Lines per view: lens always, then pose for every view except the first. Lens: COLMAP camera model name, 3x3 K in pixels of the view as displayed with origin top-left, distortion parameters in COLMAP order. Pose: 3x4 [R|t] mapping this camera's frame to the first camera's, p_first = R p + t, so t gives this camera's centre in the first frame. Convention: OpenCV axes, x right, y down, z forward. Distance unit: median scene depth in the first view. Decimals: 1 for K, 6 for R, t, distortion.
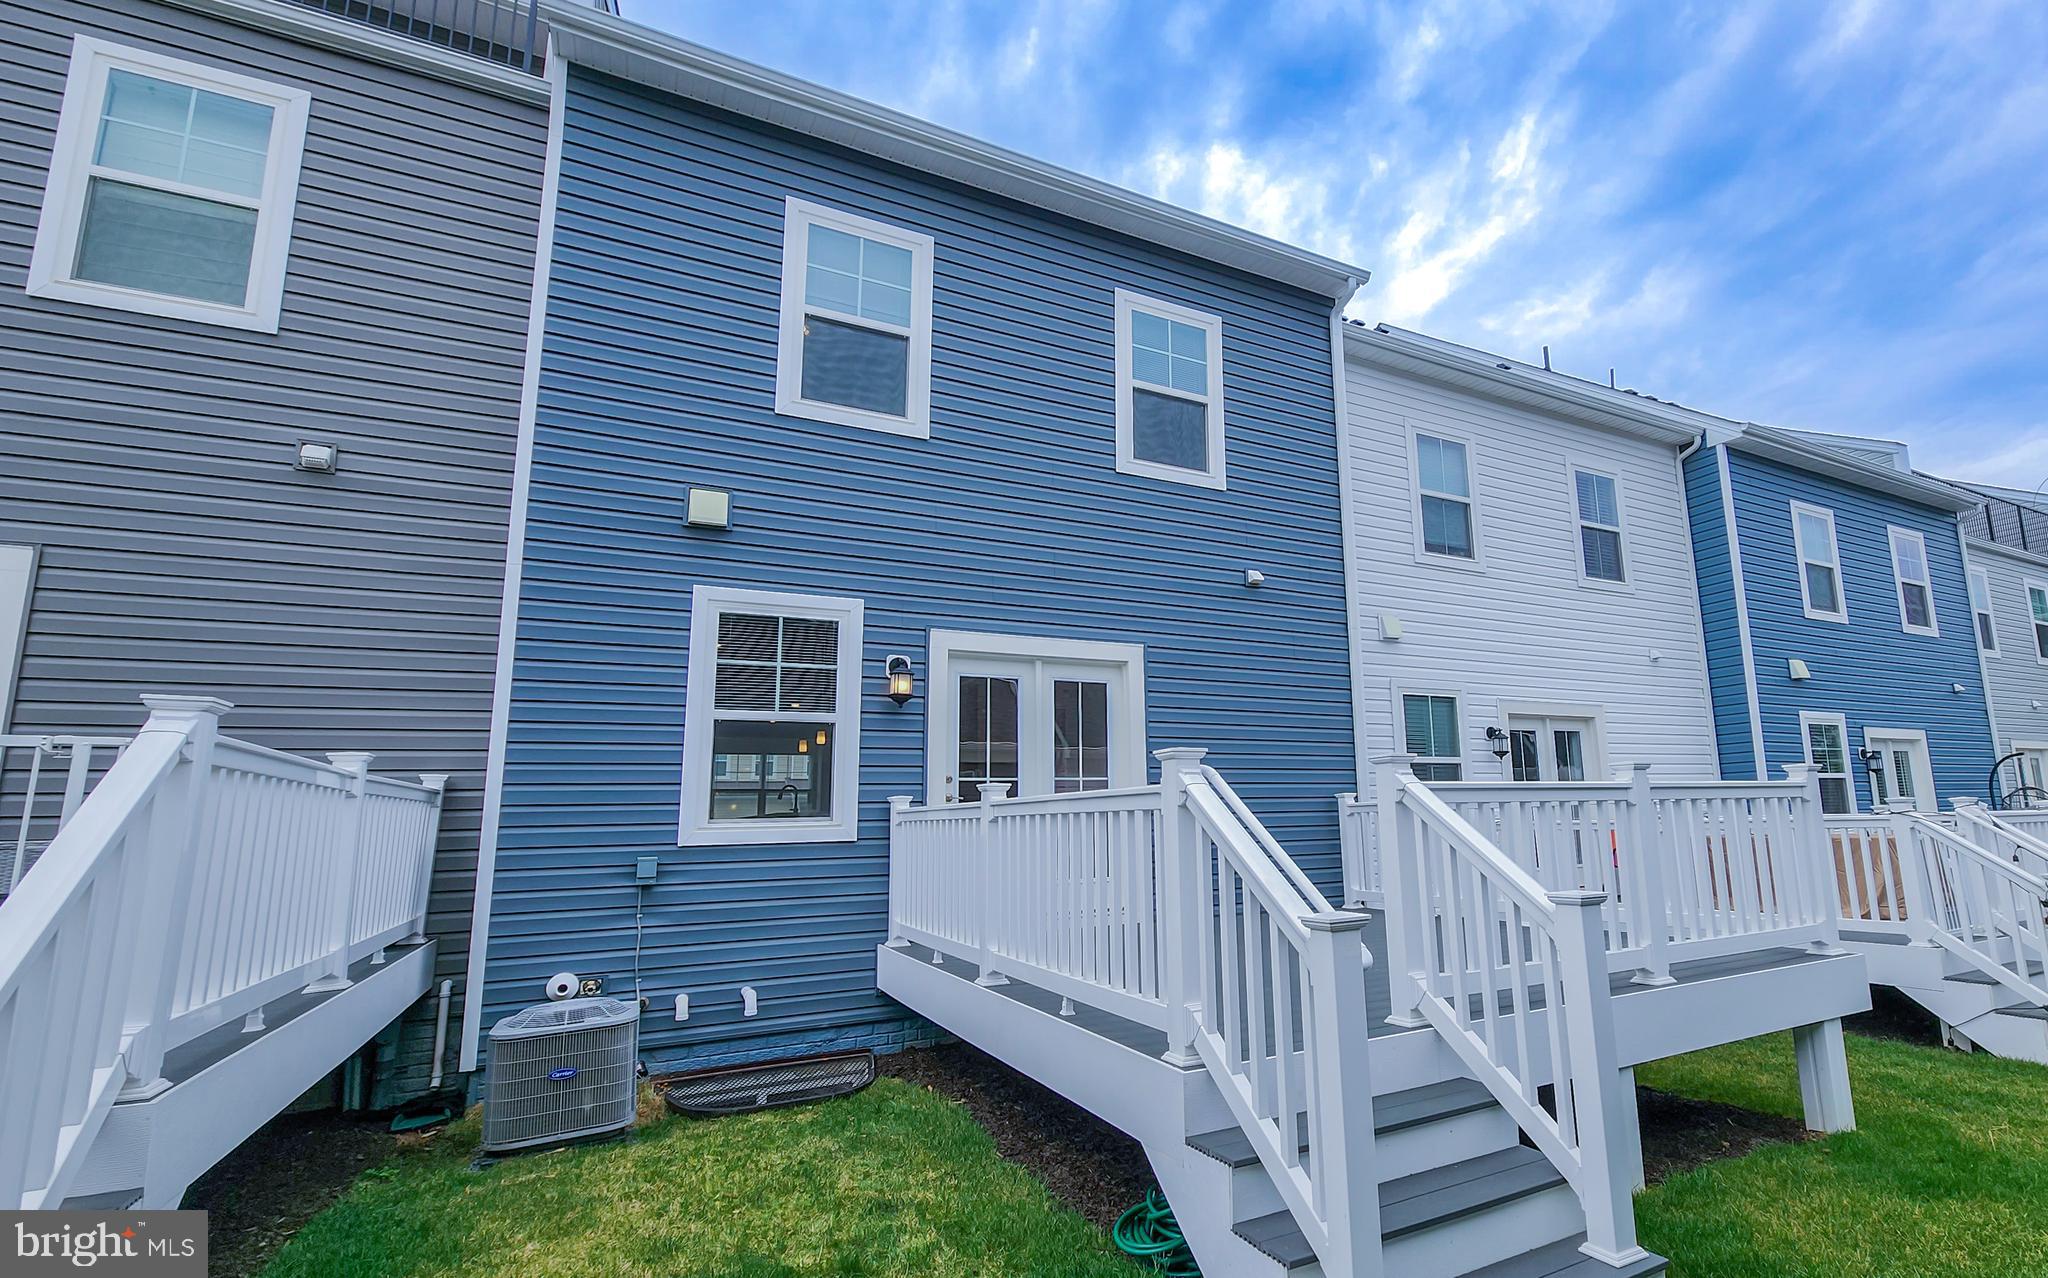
lens RADIAL K [[910.7, 0, 1024.0], [0, 910.7, 639.0], [0, 0, 1]] dist [0.009506, 0.000083]
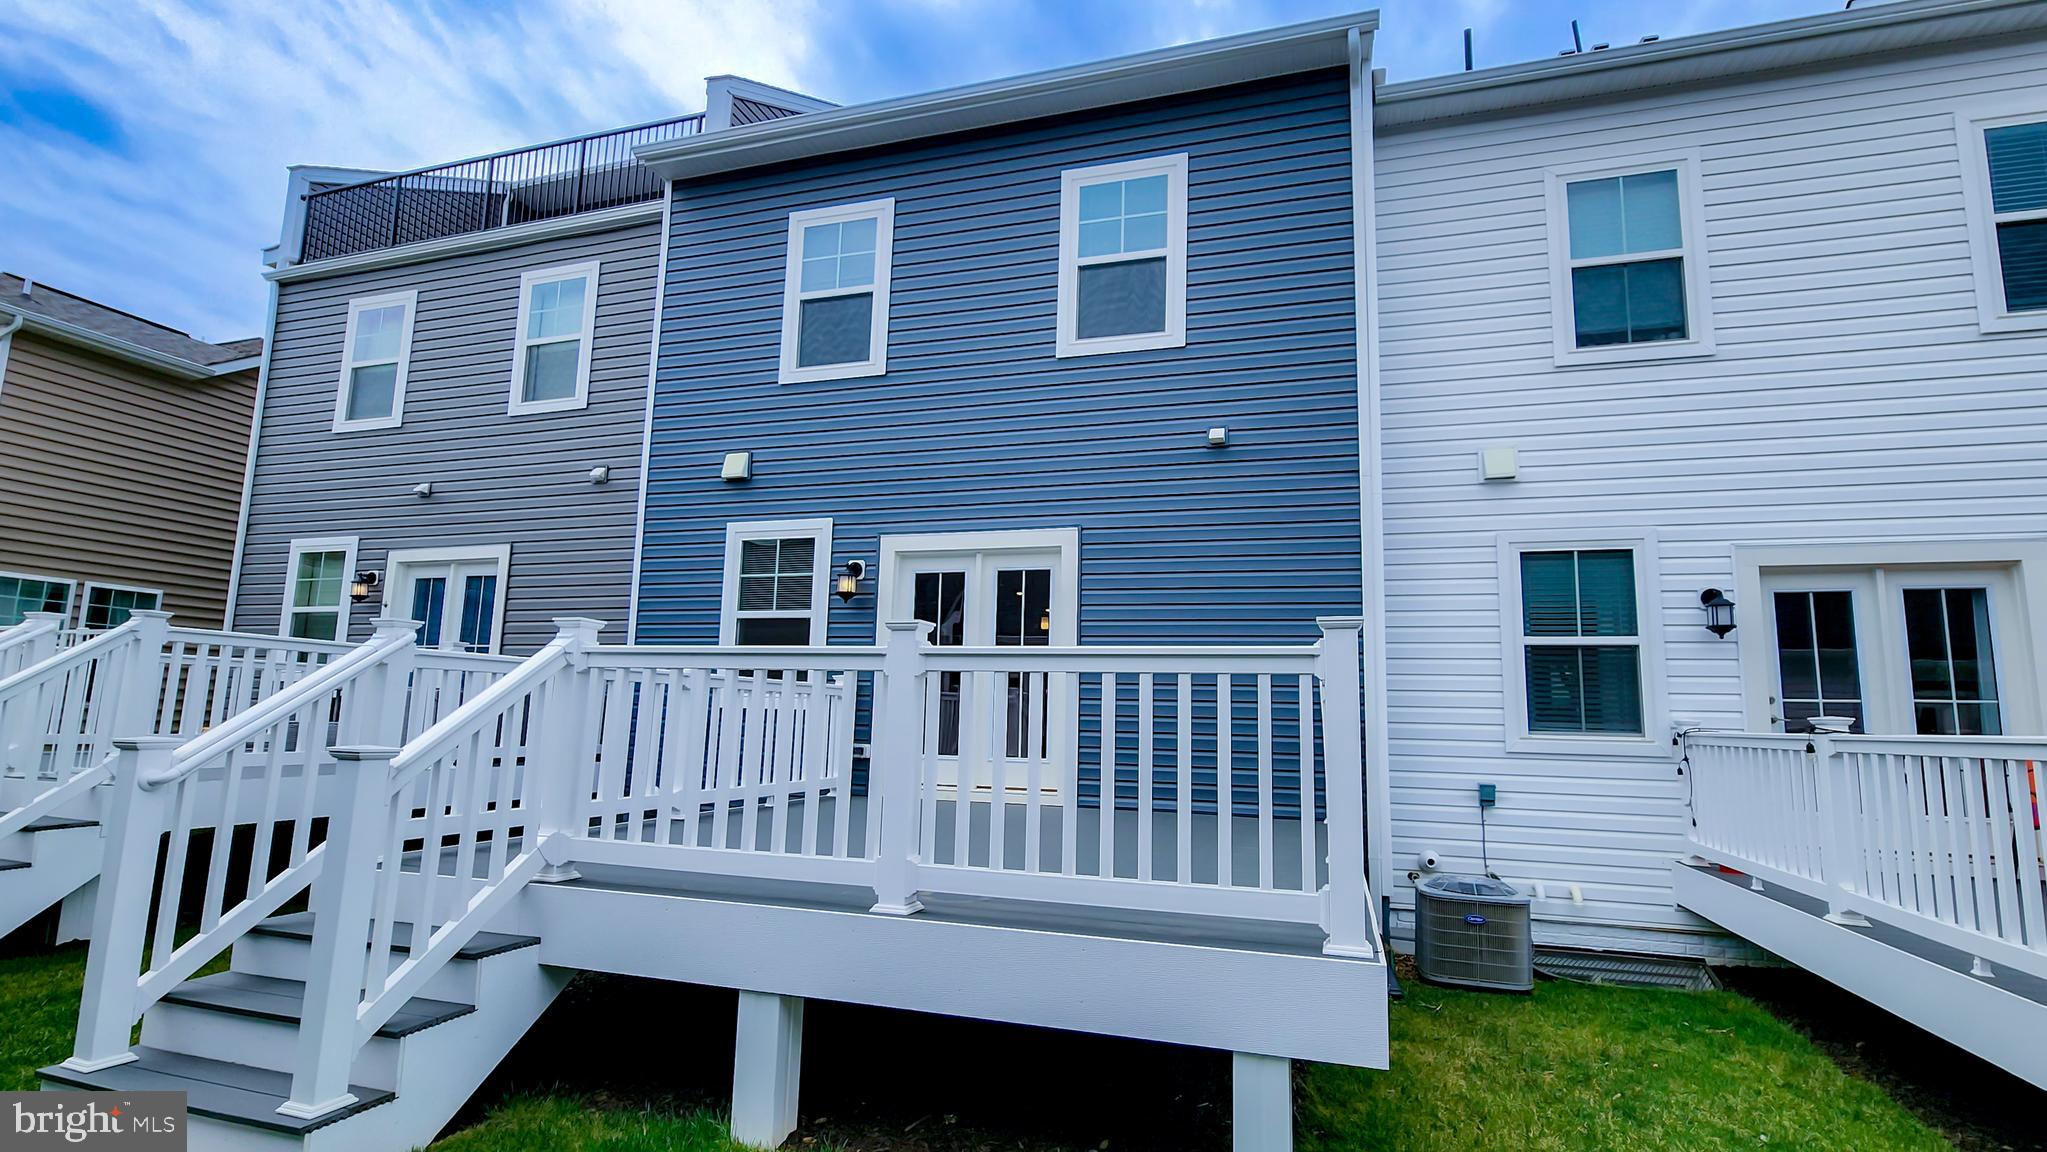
lens RADIAL K [[833.5, 0, 1040.6], [0, 833.5, 583.6], [0, 0, 1]] dist [-0.002725, -0.000058]
pose [[0.745323, -0.065680, -0.663461, 0.705639], [0.088459, 0.996080, 0.000765, 0.063232], [0.660809, -0.059259, 0.748211, 0.300967]]
